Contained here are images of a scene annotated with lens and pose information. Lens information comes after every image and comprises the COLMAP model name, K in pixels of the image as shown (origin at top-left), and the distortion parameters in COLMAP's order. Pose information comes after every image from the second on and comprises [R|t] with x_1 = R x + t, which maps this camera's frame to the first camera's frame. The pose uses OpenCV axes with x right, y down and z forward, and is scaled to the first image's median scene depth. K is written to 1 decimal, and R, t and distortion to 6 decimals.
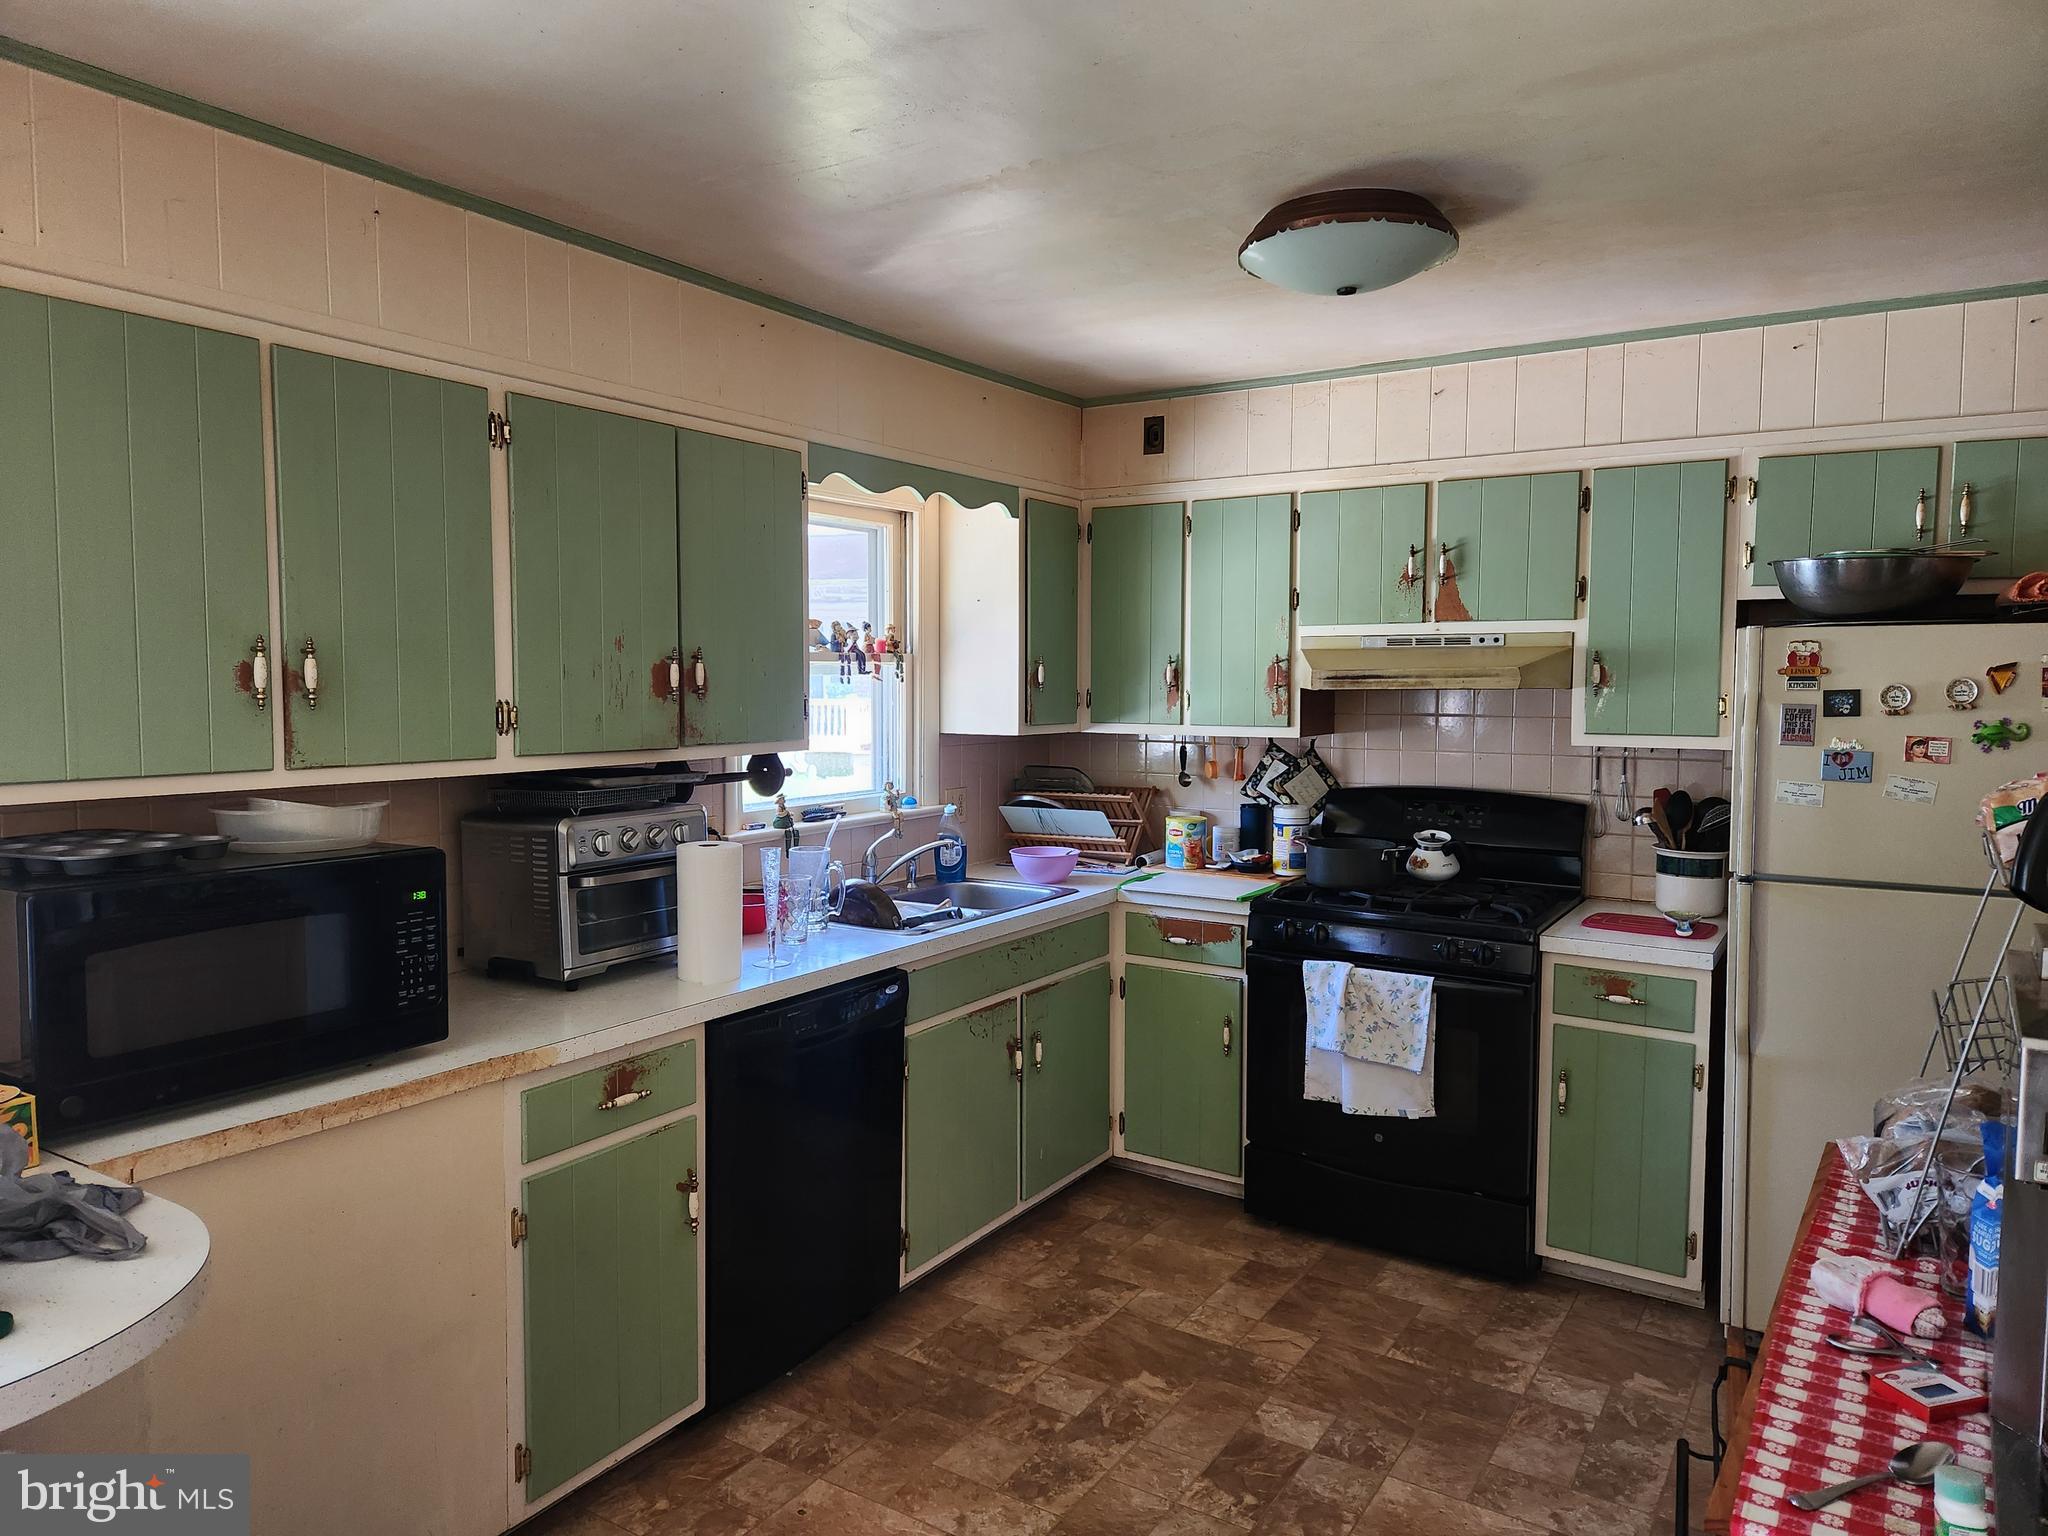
lens RADIAL K [[1389.5, 0, 1017.8], [0, 1389.5, 704.5], [0, 0, 1]] dist [0.055152, -0.048145]
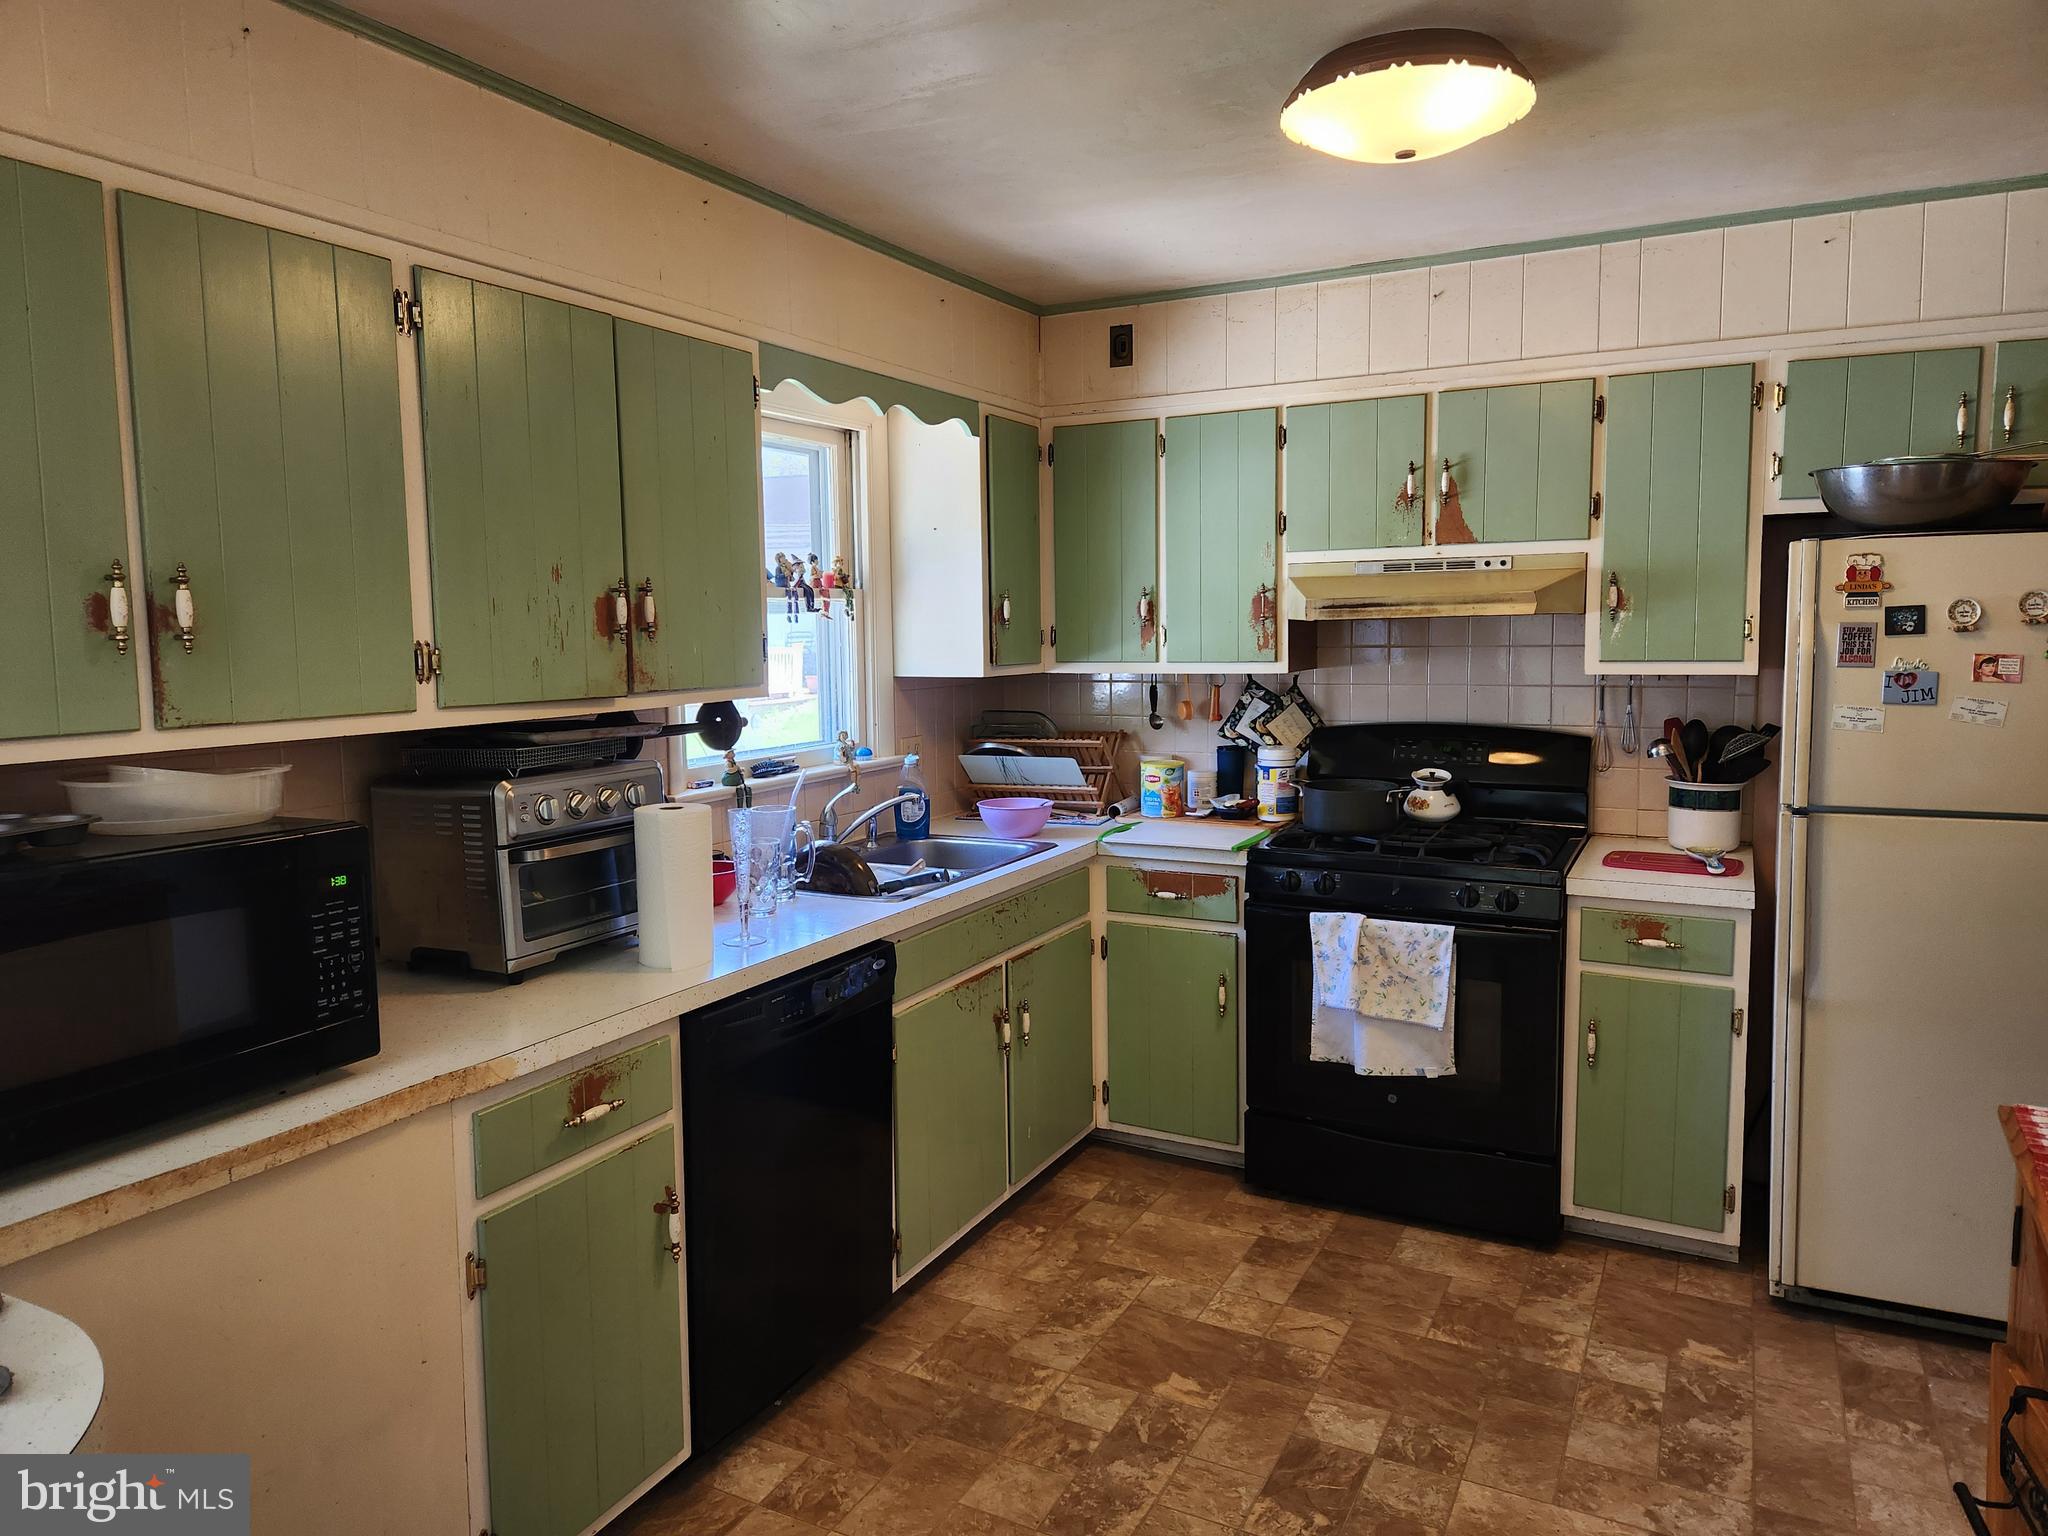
lens RADIAL K [[1389.5, 0, 1017.8], [0, 1389.5, 704.5], [0, 0, 1]] dist [0.055152, -0.048145]
pose [[0.995701, -0.021794, 0.090030, -0.073149], [0.018442, 0.999111, 0.037896, 0.007535], [-0.090776, -0.036073, 0.995218, 0.110999]]
